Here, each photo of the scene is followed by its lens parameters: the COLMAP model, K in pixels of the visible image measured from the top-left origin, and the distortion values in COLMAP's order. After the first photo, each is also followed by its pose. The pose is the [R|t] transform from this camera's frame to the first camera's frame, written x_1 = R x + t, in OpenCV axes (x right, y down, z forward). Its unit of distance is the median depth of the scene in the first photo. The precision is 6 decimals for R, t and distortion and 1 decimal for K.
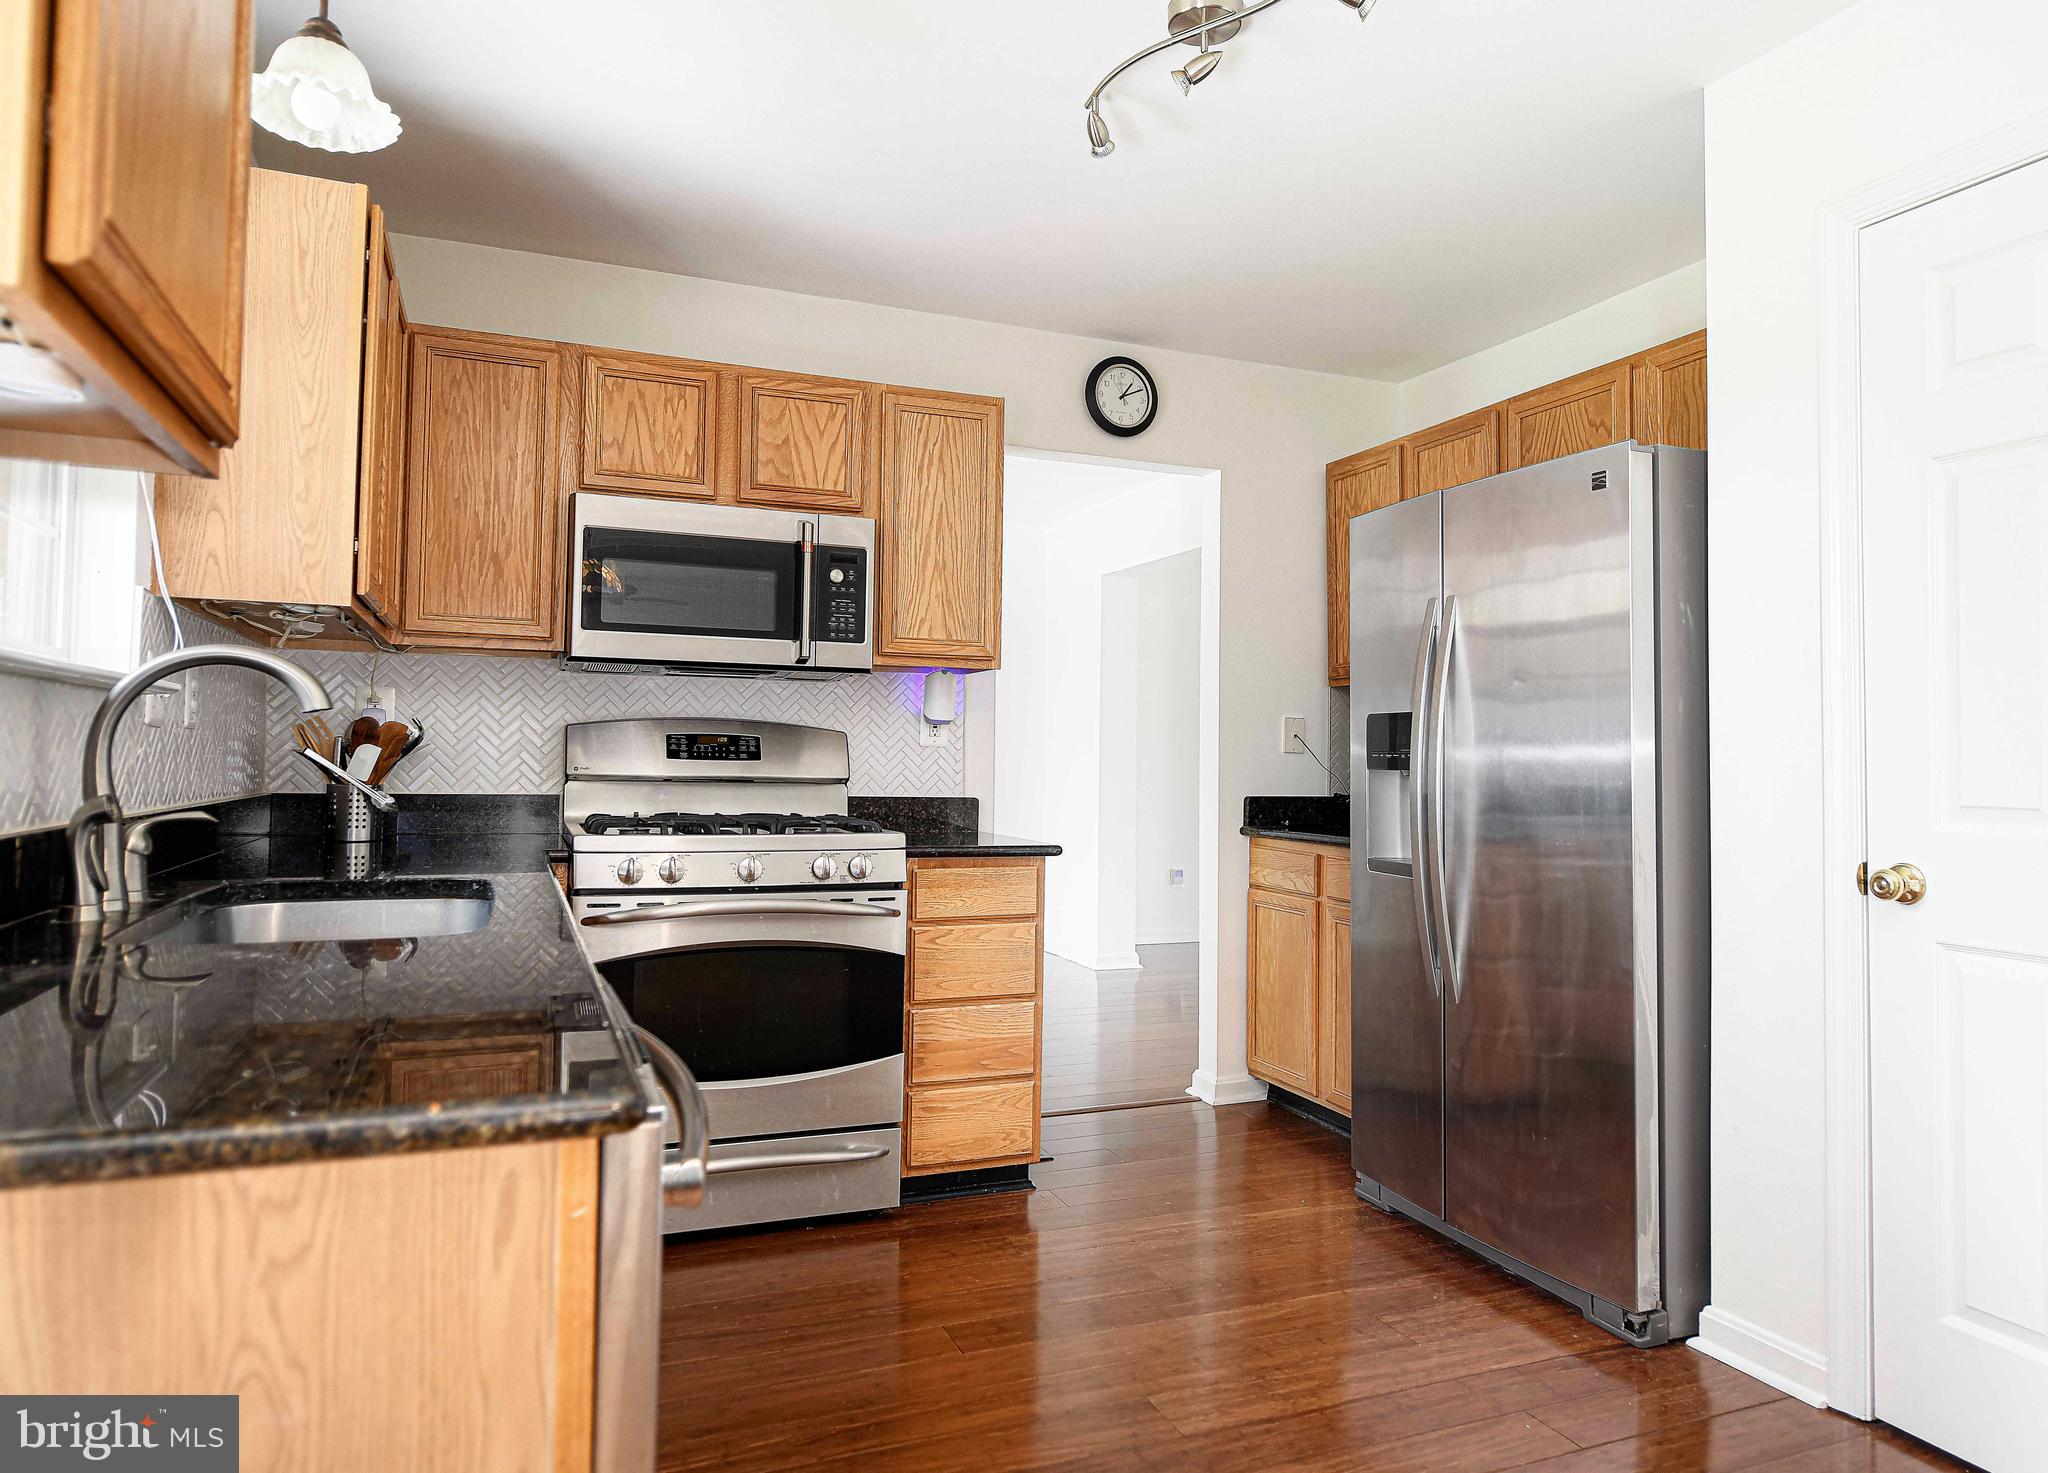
lens RADIAL K [[1242.4, 0, 1024.0], [0, 1242.4, 736.5], [0, 0, 1]] dist [-0.001925, -0.000016]
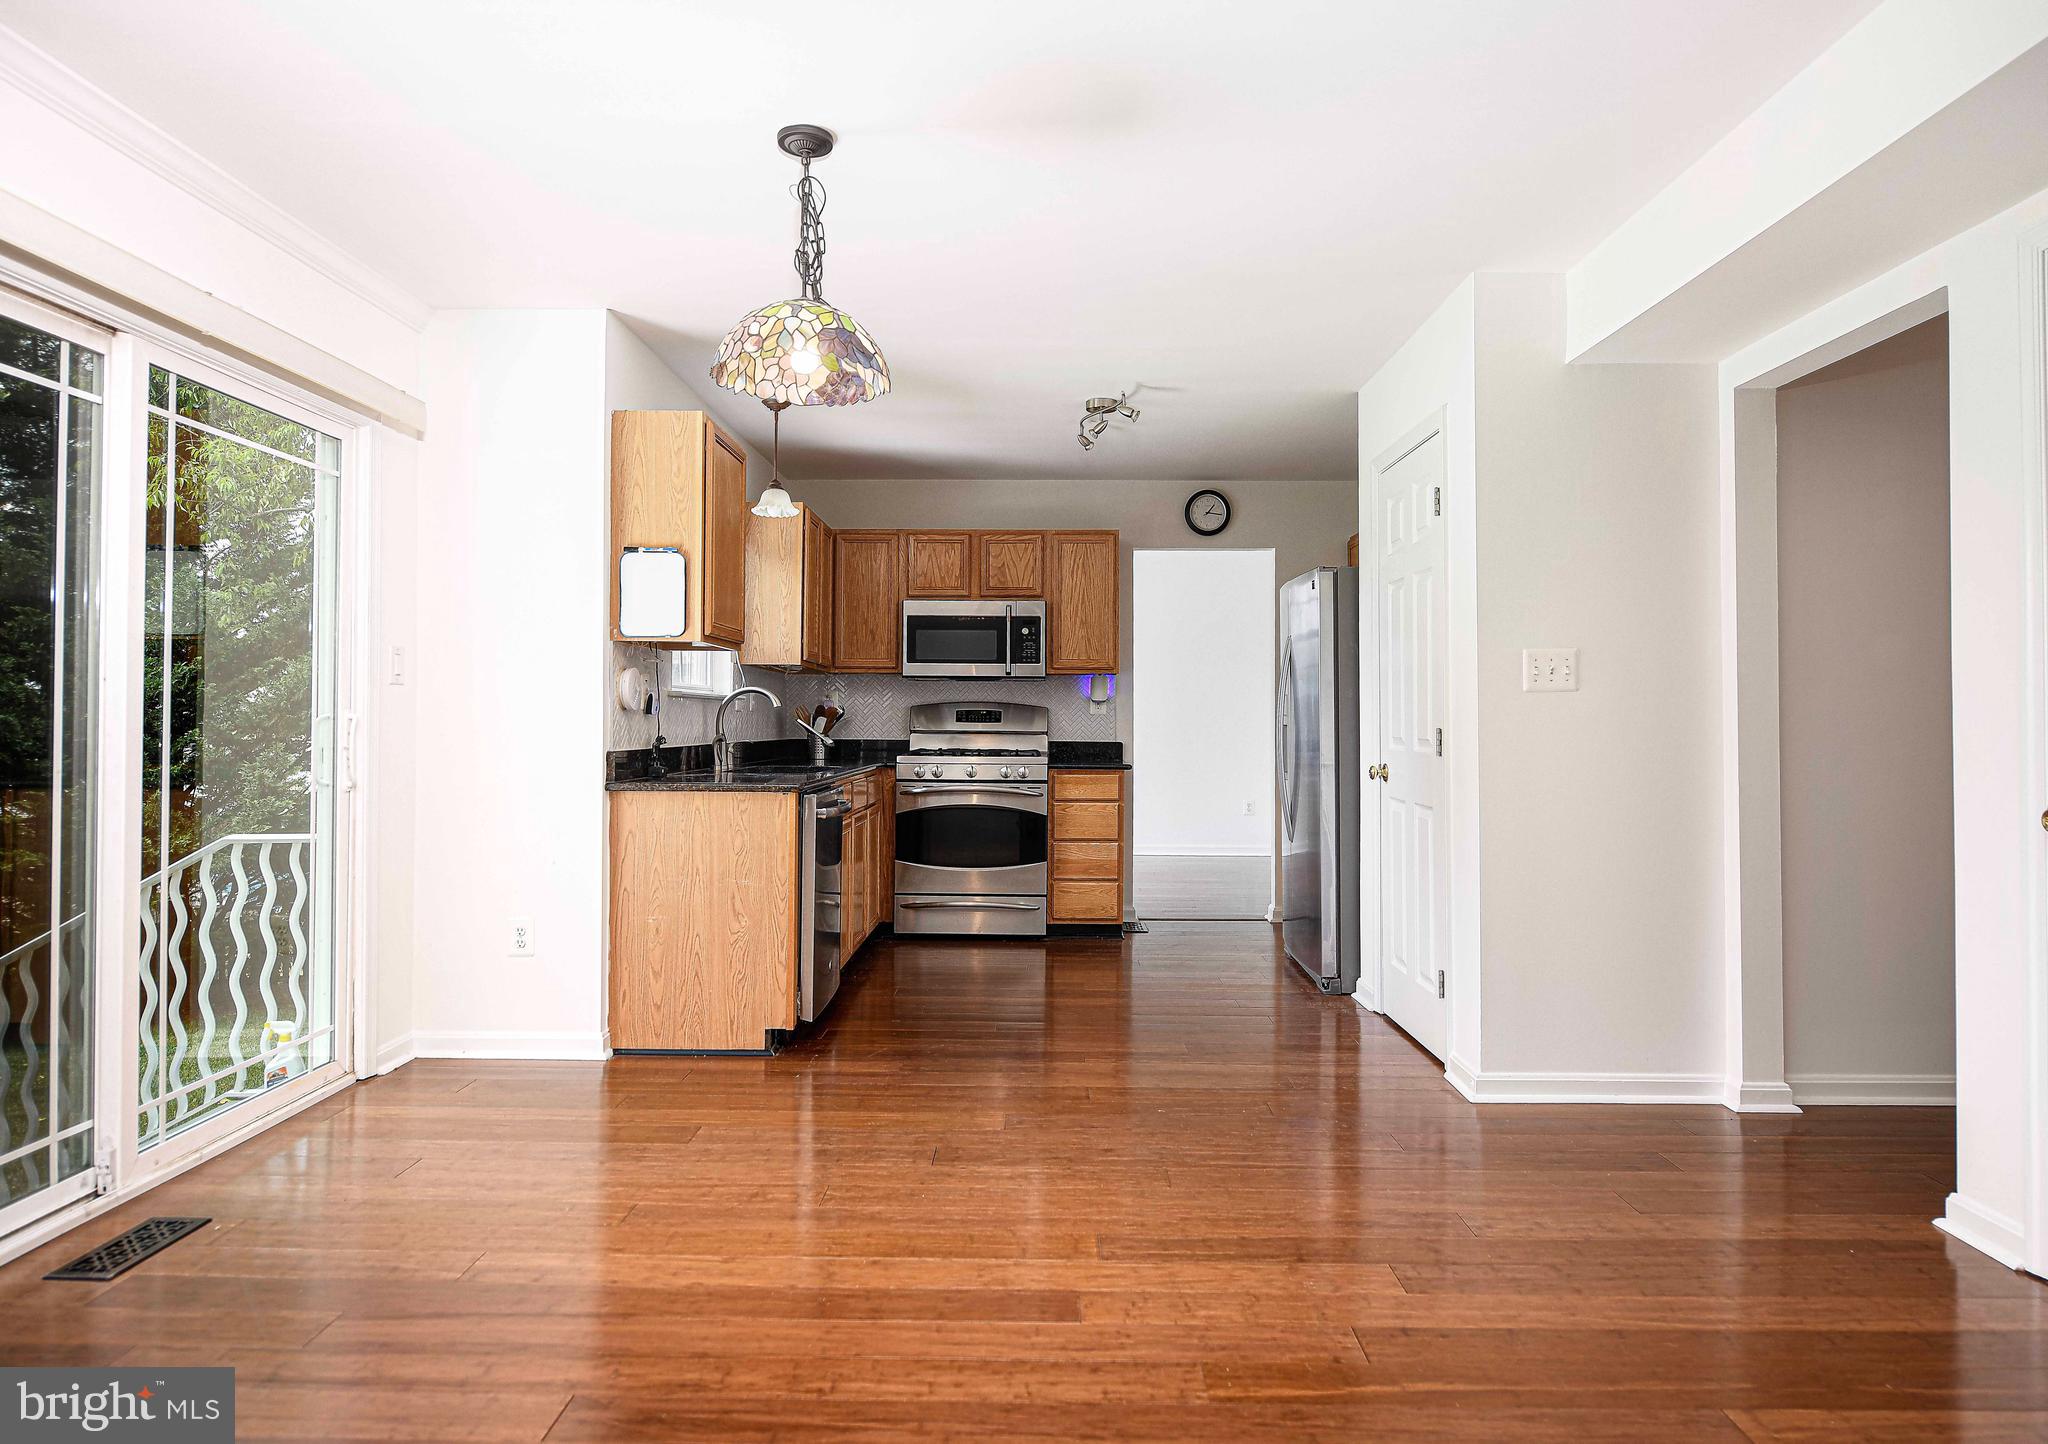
lens RADIAL K [[1187.6, 0, 1024.0], [0, 1187.6, 722.0], [0, 0, 1]] dist [-0.001823, -0.000415]
pose [[0.922302, -0.011417, -0.386300, 0.589990], [0.013494, 0.999905, 0.002665, 0.013719], [0.386233, -0.007671, 0.922369, -0.779386]]
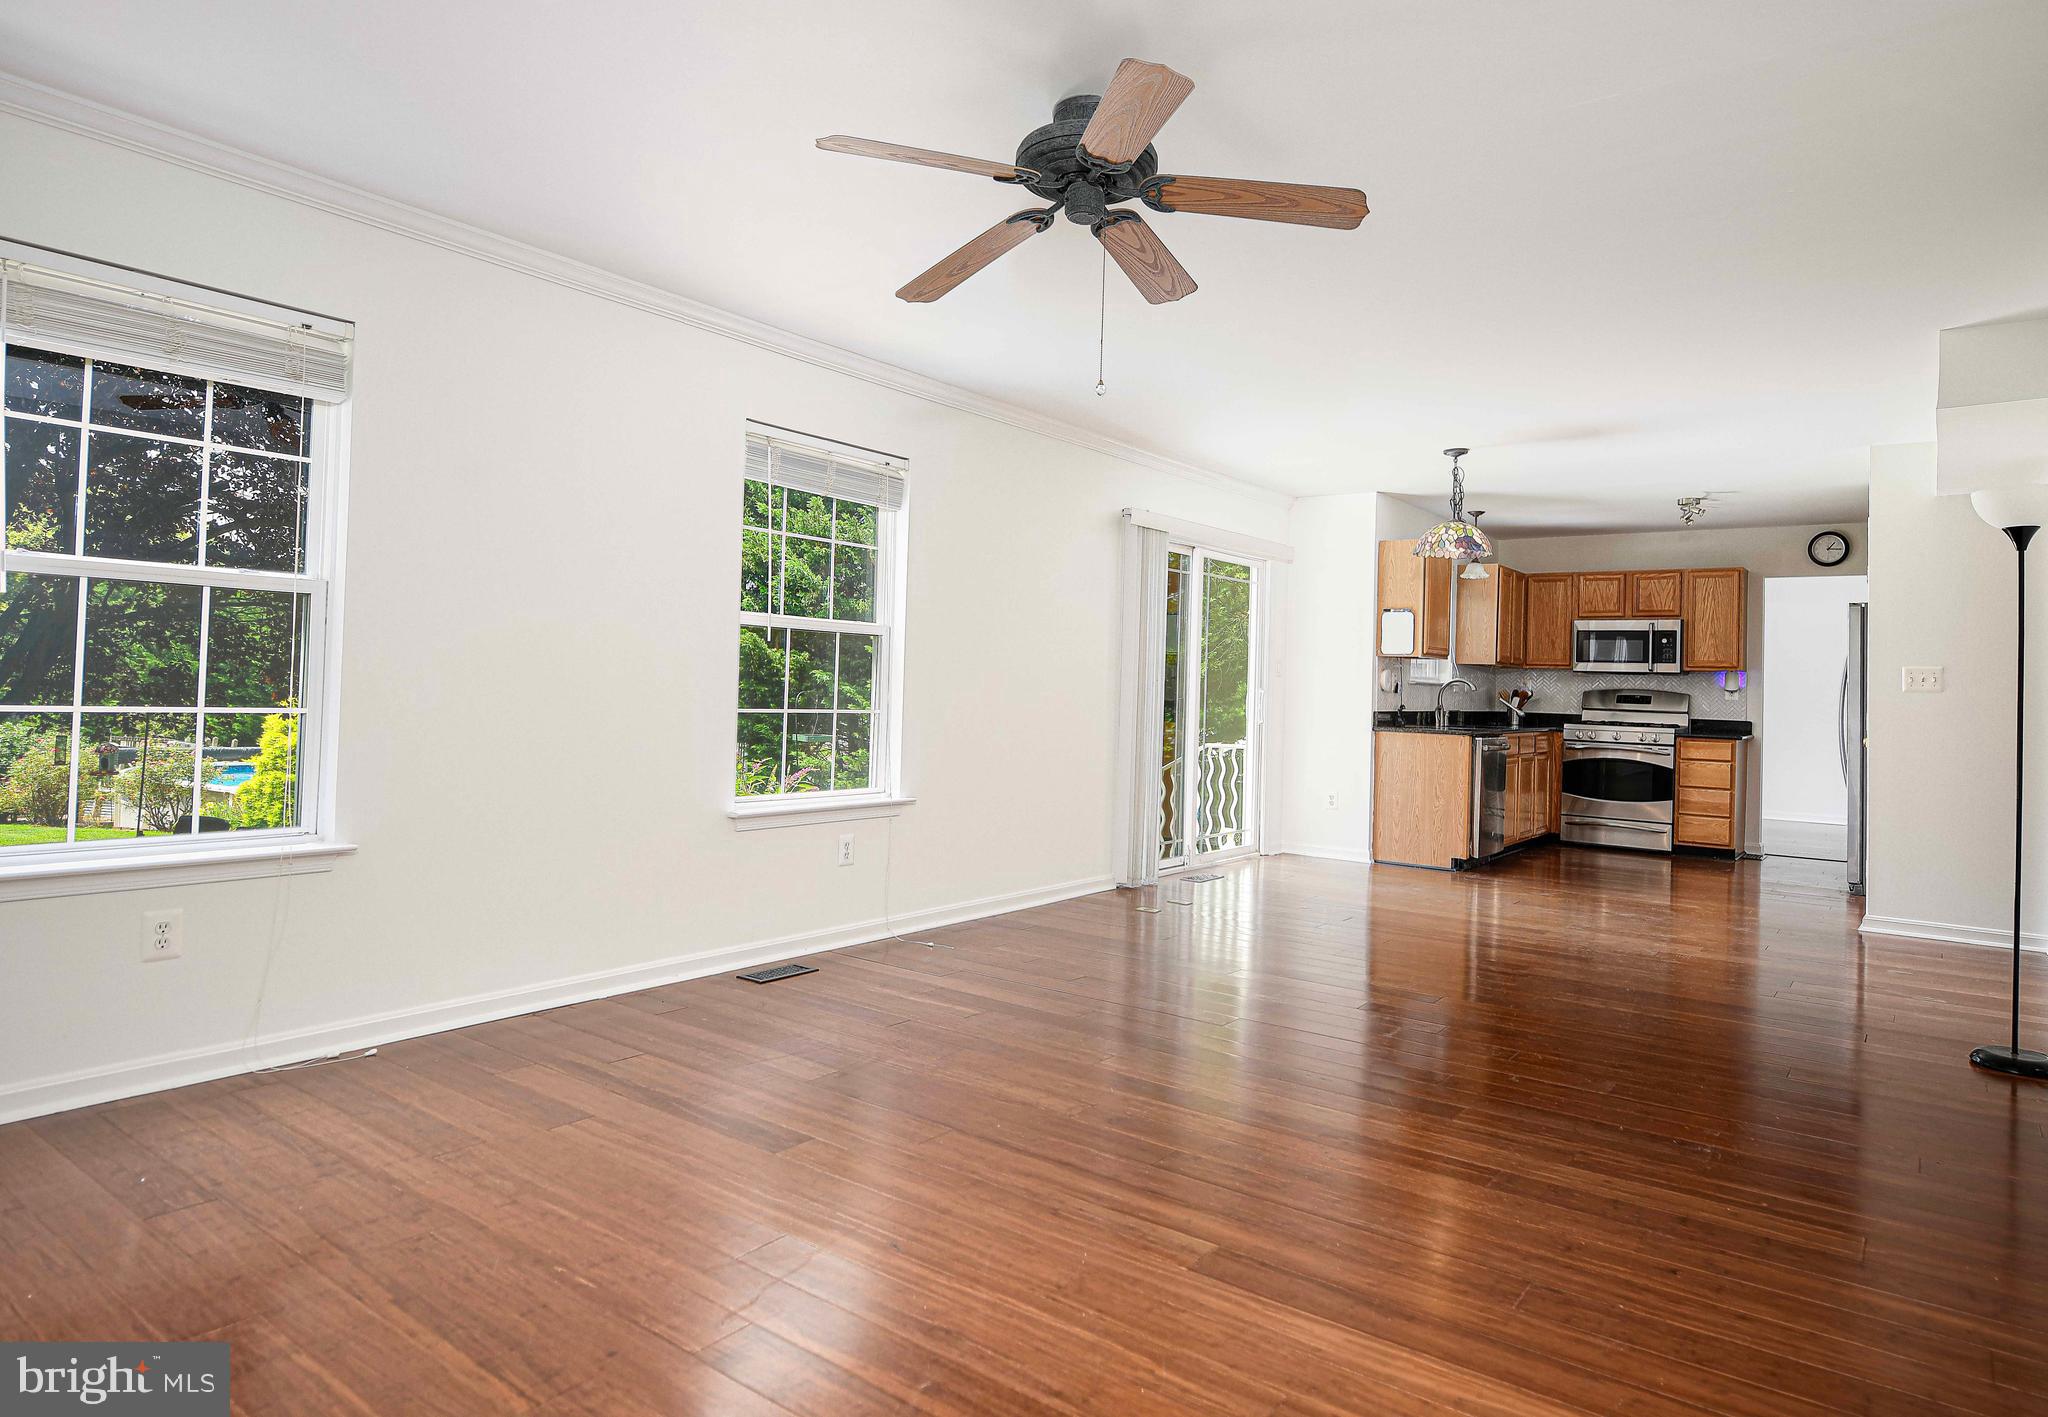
lens RADIAL K [[1210.8, 0, 1023.8], [0, 1210.8, 644.7], [0, 0, 1]] dist [0.001015, 0.000540]
pose [[0.513898, -0.029604, -0.857340, 1.504305], [-0.012858, 0.999026, -0.042203, 0.018787], [0.857755, 0.032712, 0.513017, -1.731820]]
